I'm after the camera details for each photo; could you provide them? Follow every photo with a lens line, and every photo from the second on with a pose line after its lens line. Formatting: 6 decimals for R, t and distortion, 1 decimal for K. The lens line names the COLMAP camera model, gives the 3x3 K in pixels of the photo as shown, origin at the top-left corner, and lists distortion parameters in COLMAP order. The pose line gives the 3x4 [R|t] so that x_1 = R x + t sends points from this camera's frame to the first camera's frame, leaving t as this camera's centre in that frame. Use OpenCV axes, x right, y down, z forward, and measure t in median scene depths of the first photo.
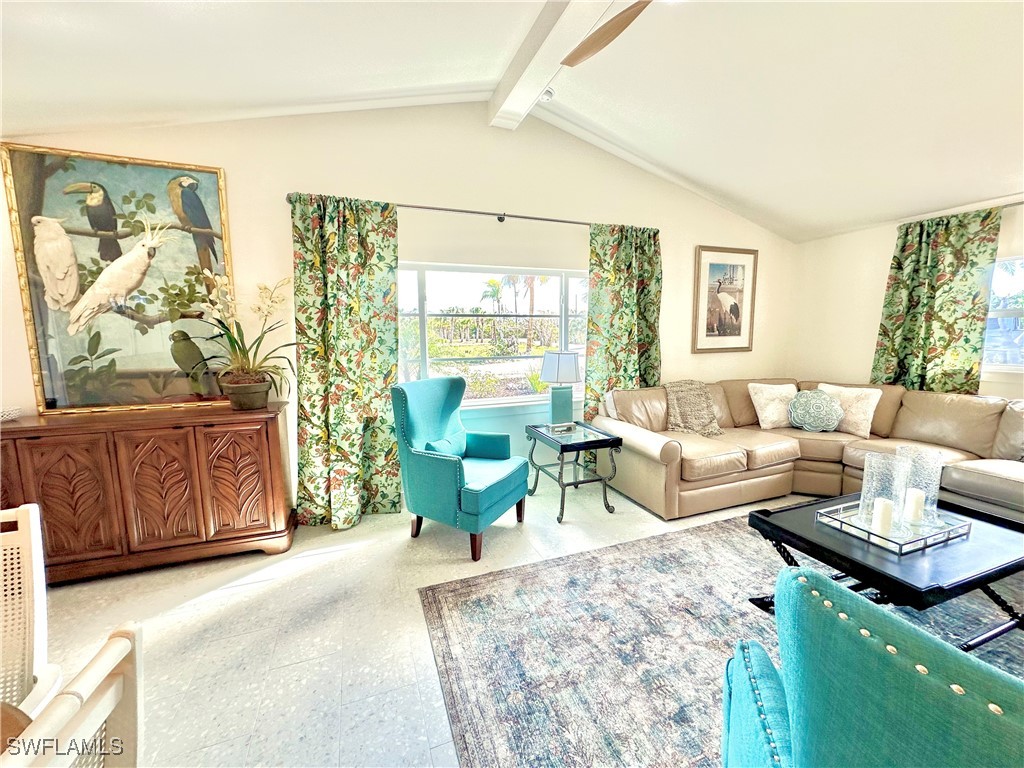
lens RADIAL K [[408.3, 0, 508.1], [0, 408.3, 385.0], [0, 0, 1]] dist [-0.002341, 0.000193]
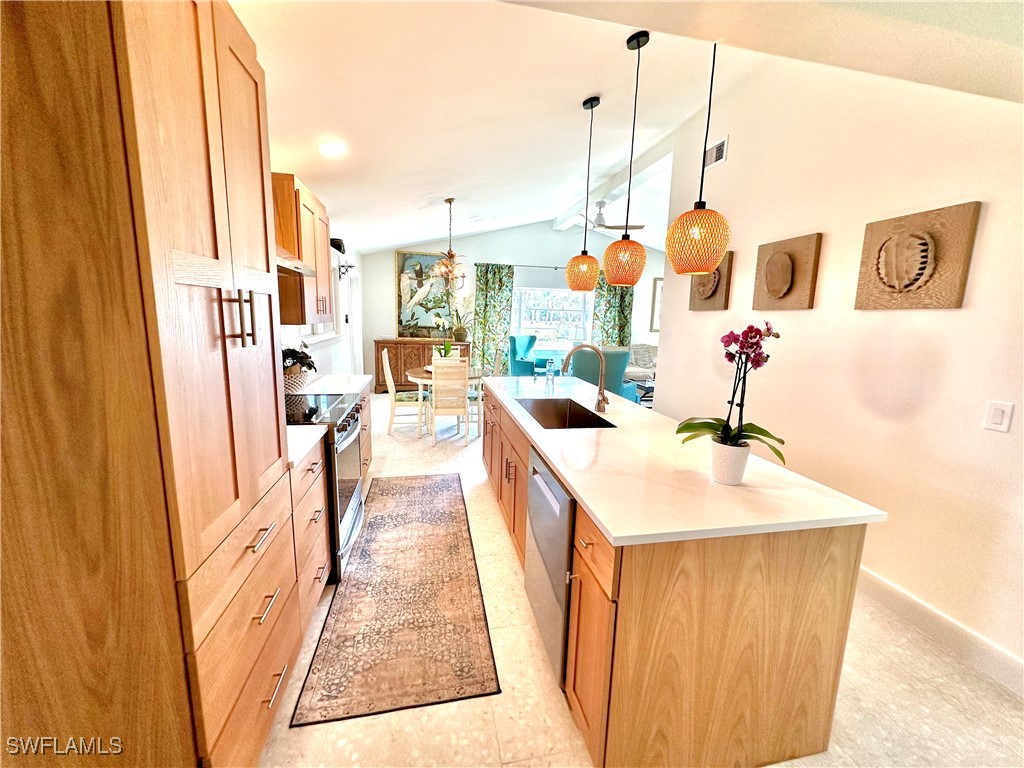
lens RADIAL K [[408.3, 0, 514.5], [0, 408.3, 379.0], [0, 0, 1]] dist [-0.002341, 0.000193]
pose [[0.988842, 0.061467, -0.135699, 0.124364], [-0.057444, 0.997791, 0.033368, 0.187530], [0.137450, -0.025200, 0.990188, -1.614523]]
